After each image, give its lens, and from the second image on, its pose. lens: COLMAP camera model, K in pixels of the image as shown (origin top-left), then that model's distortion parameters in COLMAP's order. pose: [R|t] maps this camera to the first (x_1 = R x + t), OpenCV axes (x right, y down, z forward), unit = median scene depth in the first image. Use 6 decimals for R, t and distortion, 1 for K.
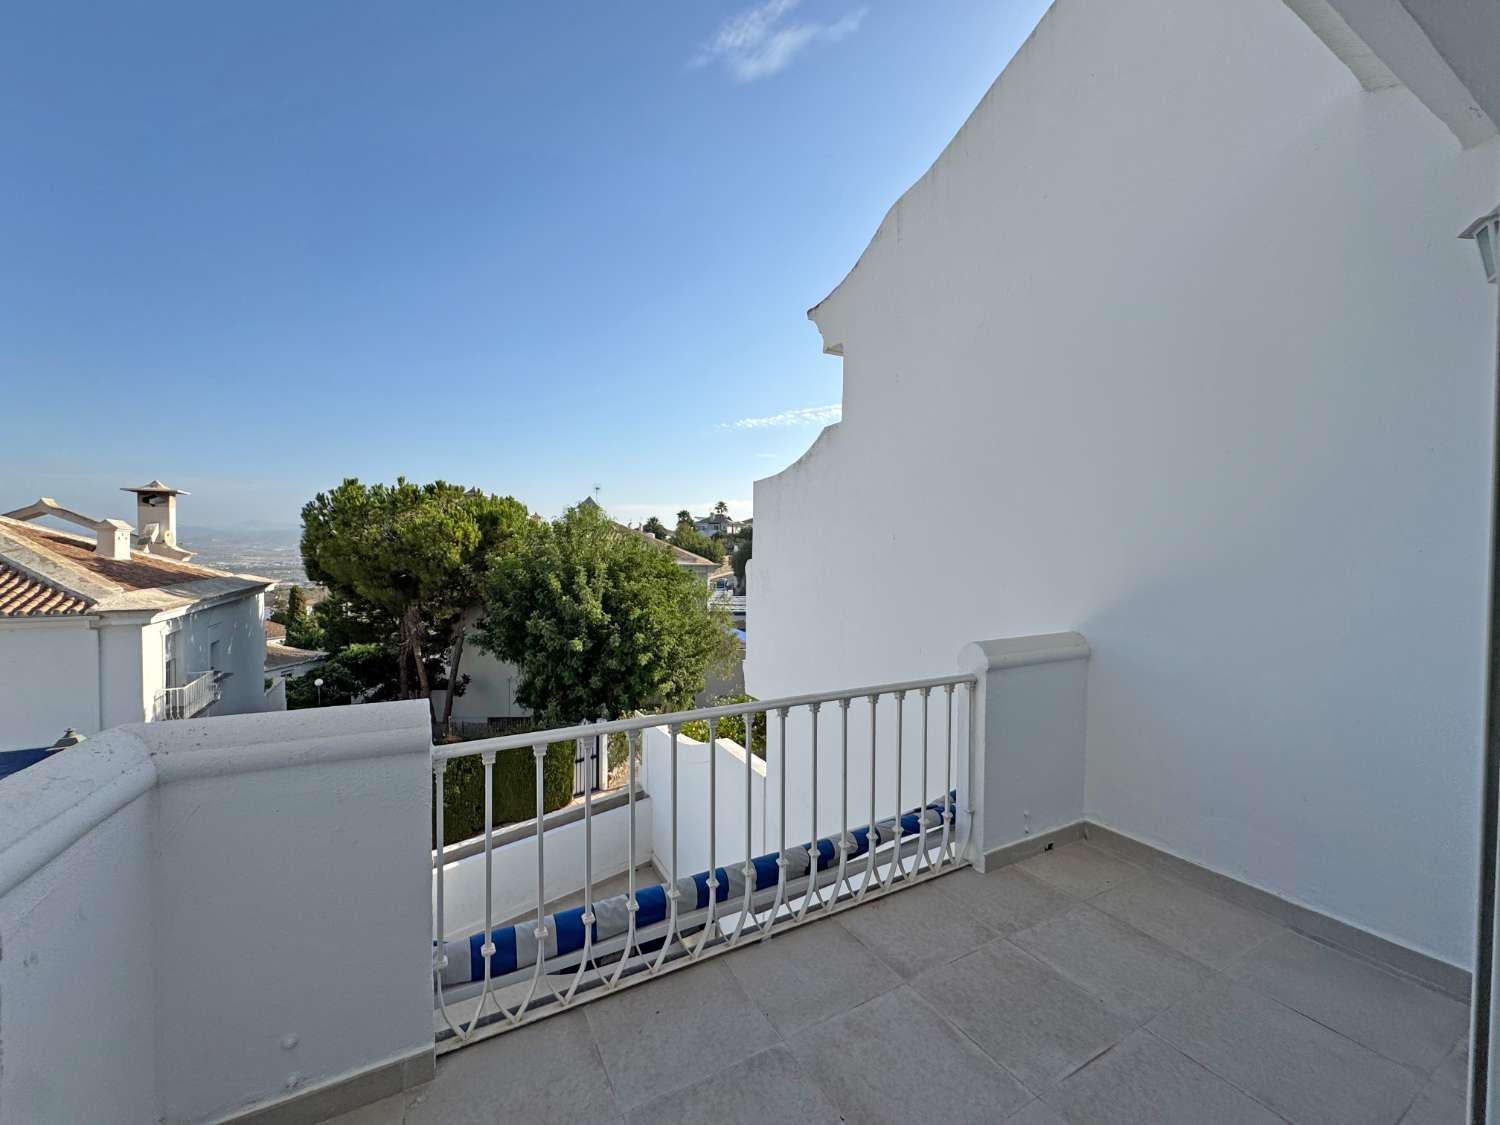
lens RADIAL K [[596.8, 0, 744.2], [0, 596.8, 561.4], [0, 0, 1]] dist [0.001800, -0.000562]
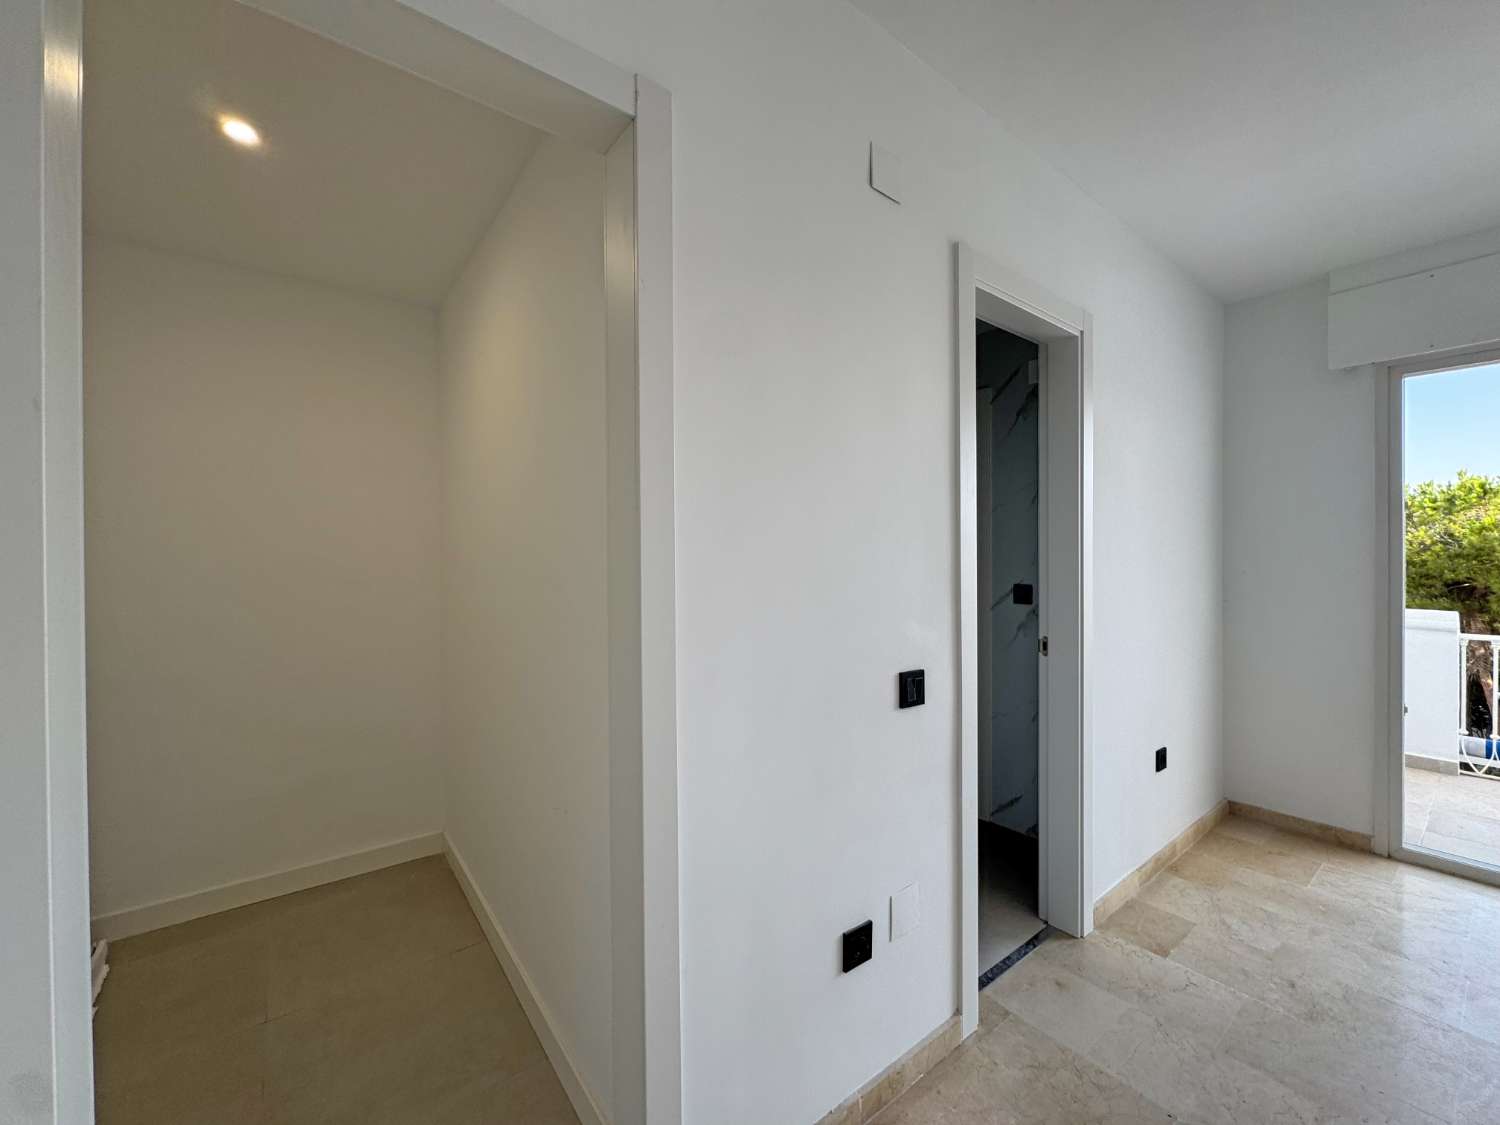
lens RADIAL K [[596.8, 0, 760.7], [0, 596.8, 565.2], [0, 0, 1]] dist [0.001800, -0.000562]
pose [[0.181149, 0.003230, -0.983450, 0.095476], [-0.010724, 0.999942, 0.001309, 0.005856], [0.983397, 0.010310, 0.181173, -0.157412]]
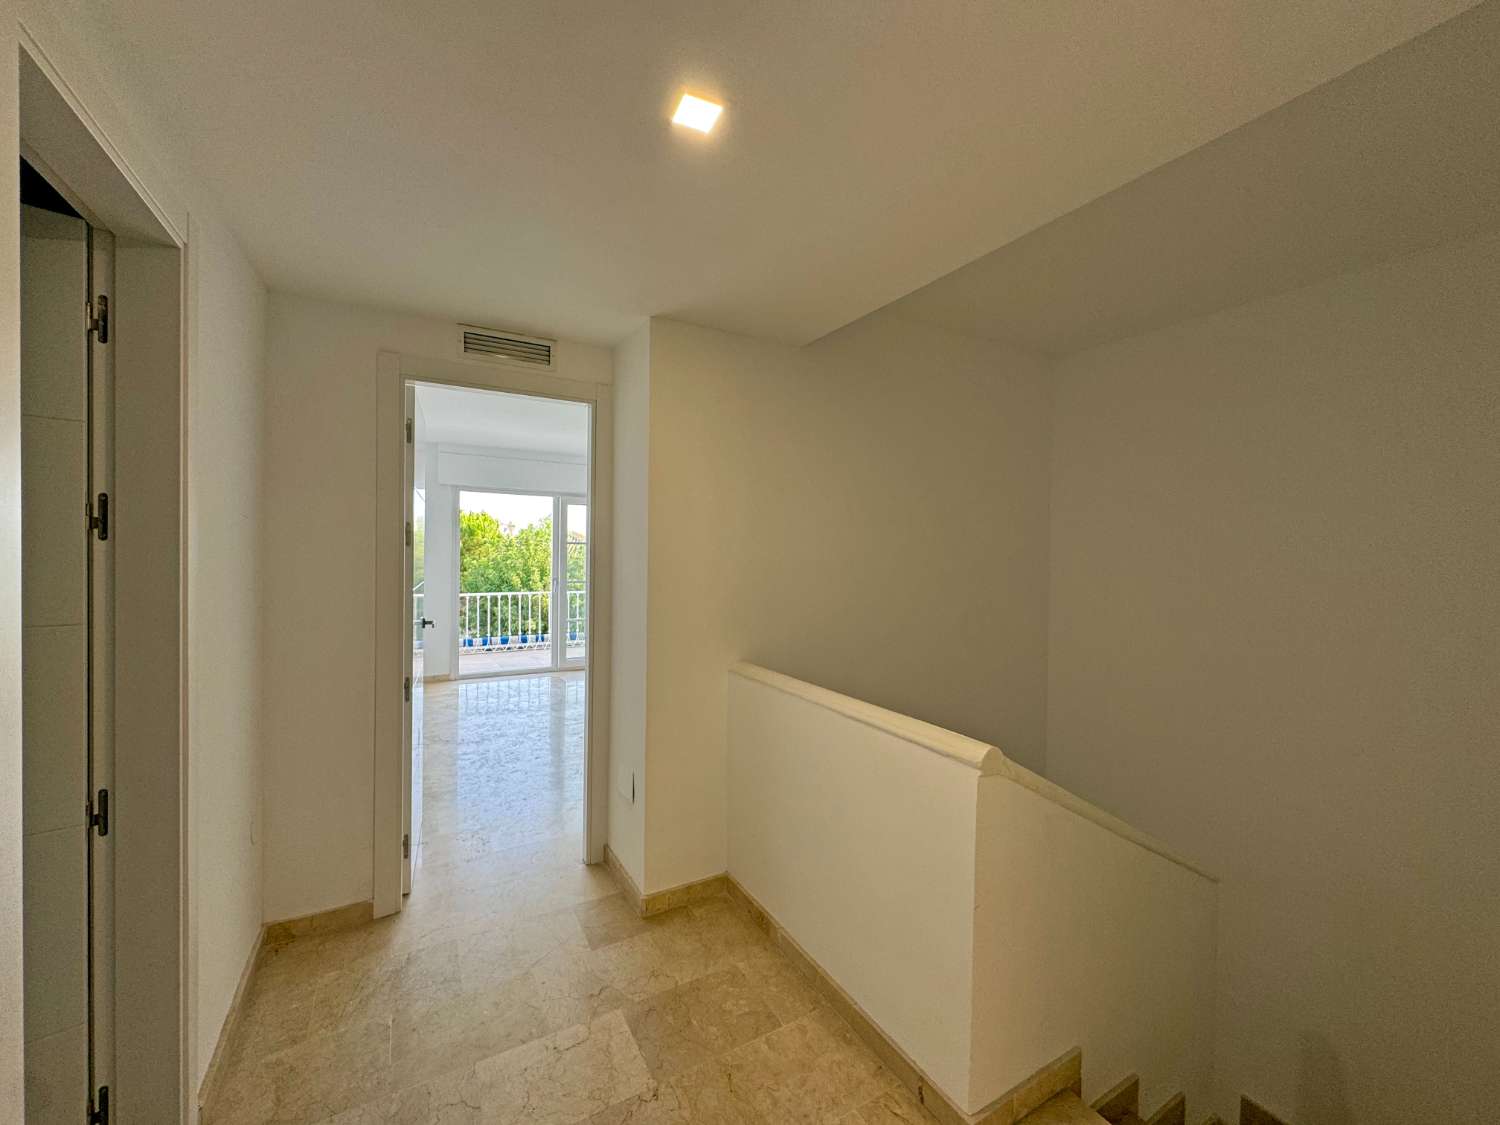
lens RADIAL K [[596.8, 0, 740.2], [0, 596.8, 556.3], [0, 0, 1]] dist [0.001800, -0.000562]
pose [[0.999651, 0.005838, 0.025752, 0.139865], [-0.005347, 0.999804, -0.019069, 0.005034], [-0.025858, 0.018924, 0.999486, -0.329163]]
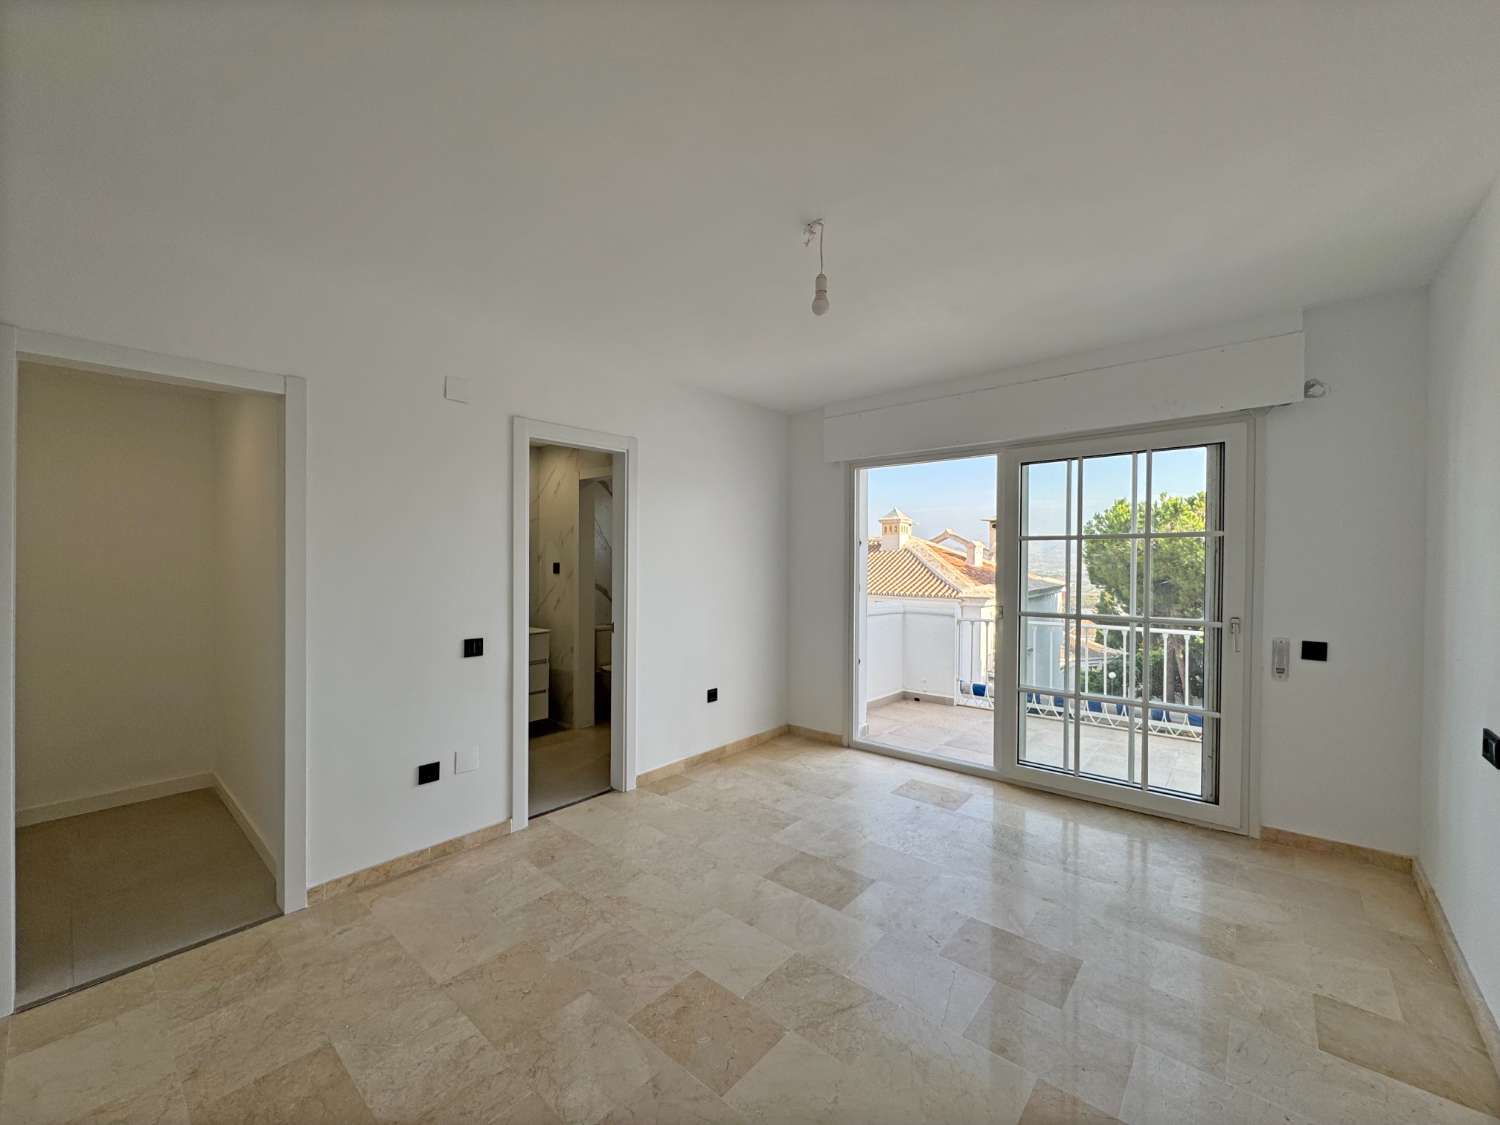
lens RADIAL K [[596.8, 0, 756.2], [0, 596.8, 559.3], [0, 0, 1]] dist [0.001800, -0.000562]
pose [[0.373038, -0.005226, -0.927801, 0.186285], [-0.010301, 0.999899, -0.009774, 0.000181], [0.927759, 0.013203, 0.372947, -0.116542]]
